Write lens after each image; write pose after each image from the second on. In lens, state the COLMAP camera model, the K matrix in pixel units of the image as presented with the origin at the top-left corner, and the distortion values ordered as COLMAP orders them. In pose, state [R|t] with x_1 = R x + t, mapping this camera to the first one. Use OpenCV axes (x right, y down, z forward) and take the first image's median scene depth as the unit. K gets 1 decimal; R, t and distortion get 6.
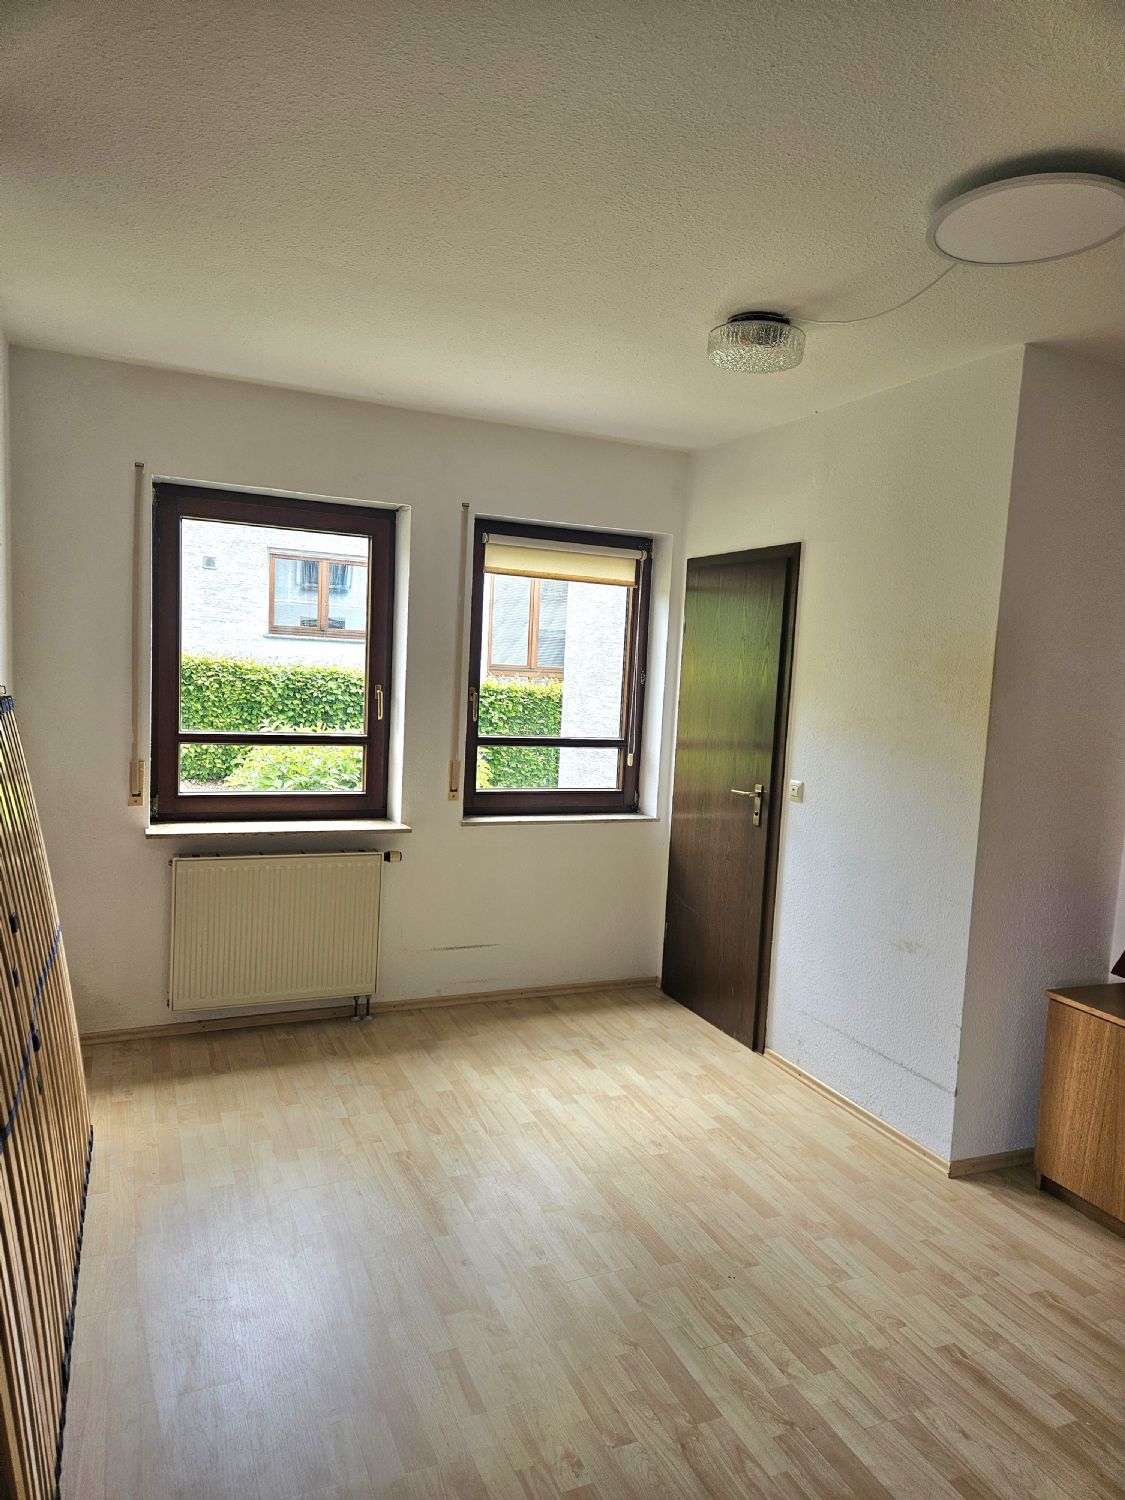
lens RADIAL K [[1002.8, 0, 566.7], [0, 1002.8, 759.1], [0, 0, 1]] dist [0.064968, -0.047912]
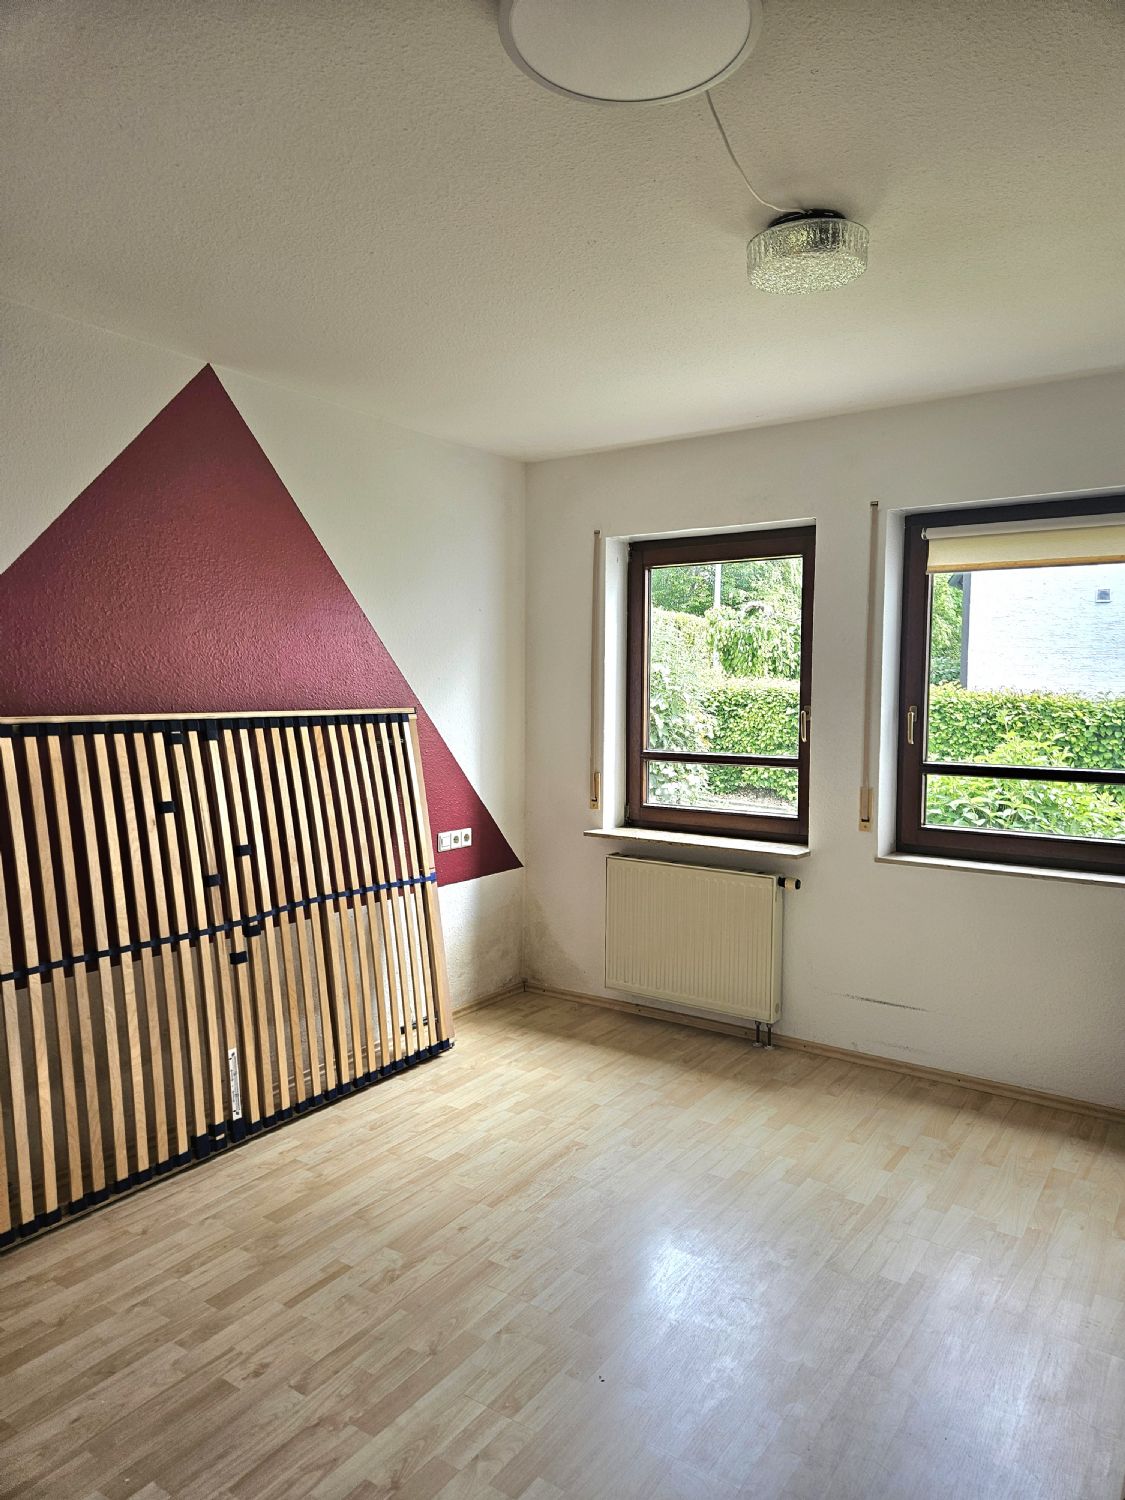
lens RADIAL K [[1002.8, 0, 564.1], [0, 1002.8, 746.5], [0, 0, 1]] dist [0.064968, -0.047912]
pose [[0.525700, 0.004408, -0.850658, 0.527207], [-0.060995, 0.997608, -0.032525, 0.011141], [0.848480, 0.068985, 0.524712, 0.303725]]
